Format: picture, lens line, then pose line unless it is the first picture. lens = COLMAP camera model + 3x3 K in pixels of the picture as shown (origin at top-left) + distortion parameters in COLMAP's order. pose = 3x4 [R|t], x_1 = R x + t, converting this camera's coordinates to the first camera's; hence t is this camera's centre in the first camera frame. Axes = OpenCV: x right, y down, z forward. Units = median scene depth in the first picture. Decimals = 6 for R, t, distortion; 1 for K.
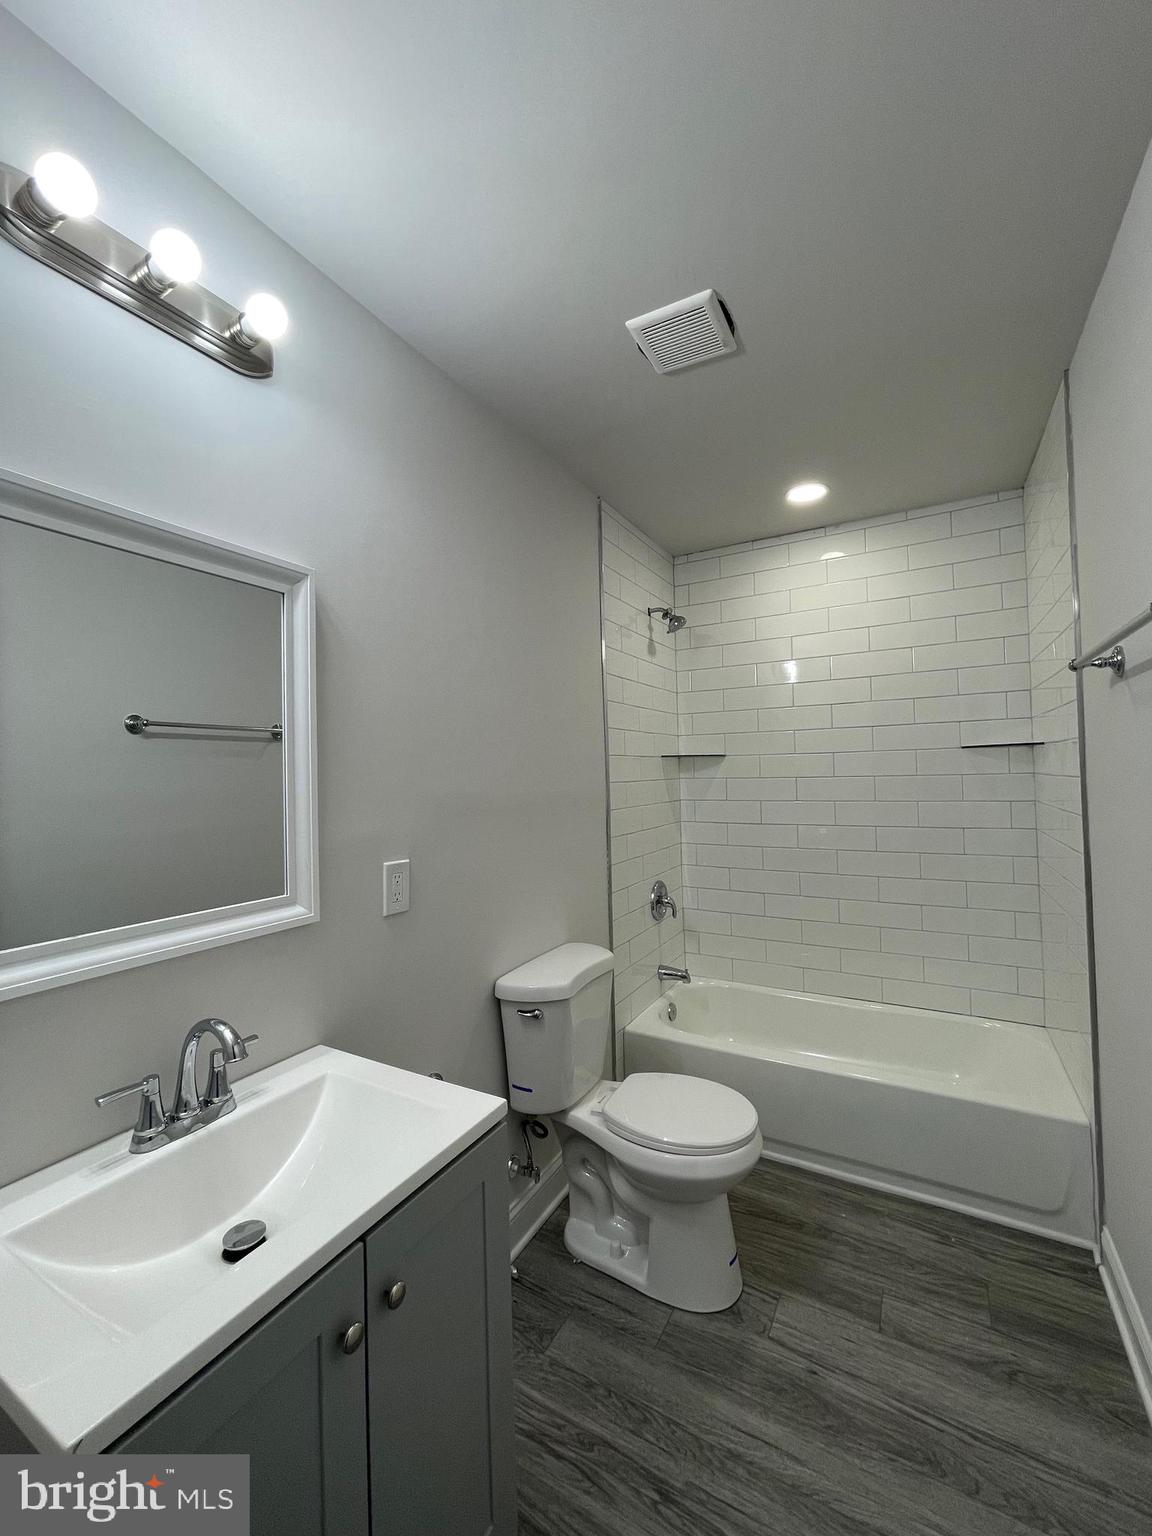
lens RADIAL K [[611.6, 0, 582.7], [0, 611.6, 770.1], [0, 0, 1]] dist [-0.003414, -0.000463]
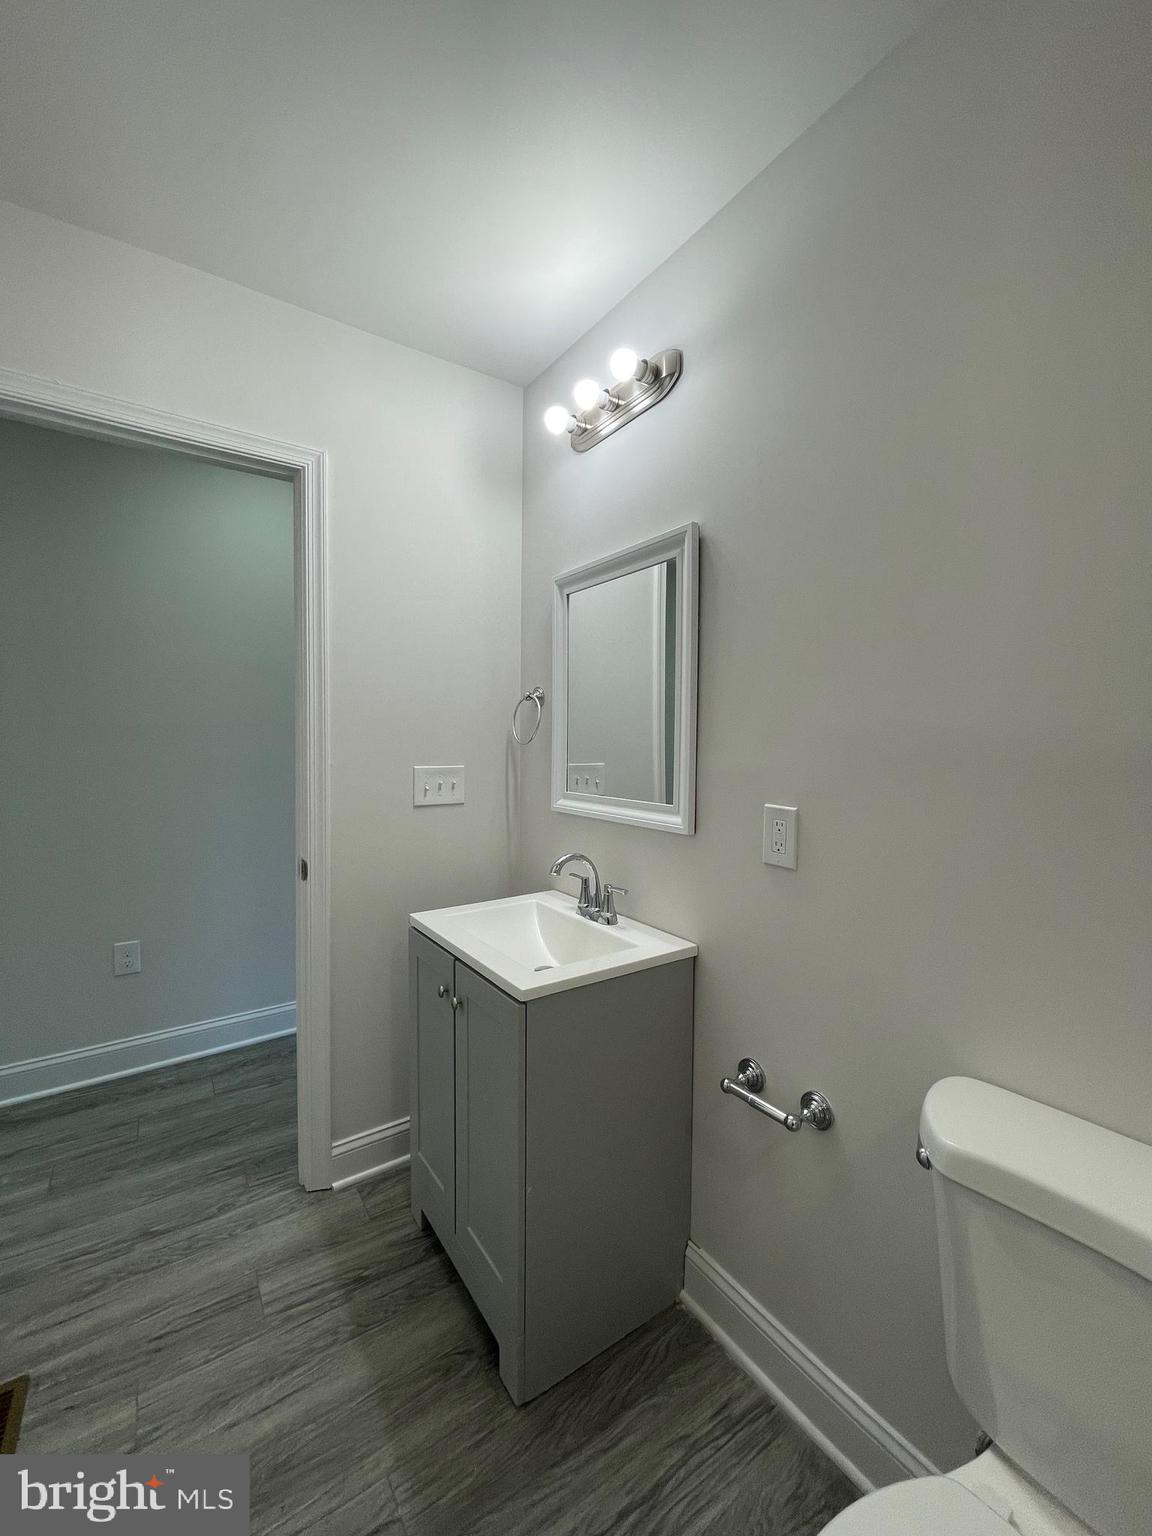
lens RADIAL K [[611.6, 0, 580.5], [0, 611.6, 763.3], [0, 0, 1]] dist [-0.003414, -0.000463]
pose [[-0.441780, 0.071267, -0.894288, 0.681143], [0.028391, 0.997451, 0.065463, 0.033631], [0.896674, 0.003531, -0.442677, 1.352291]]
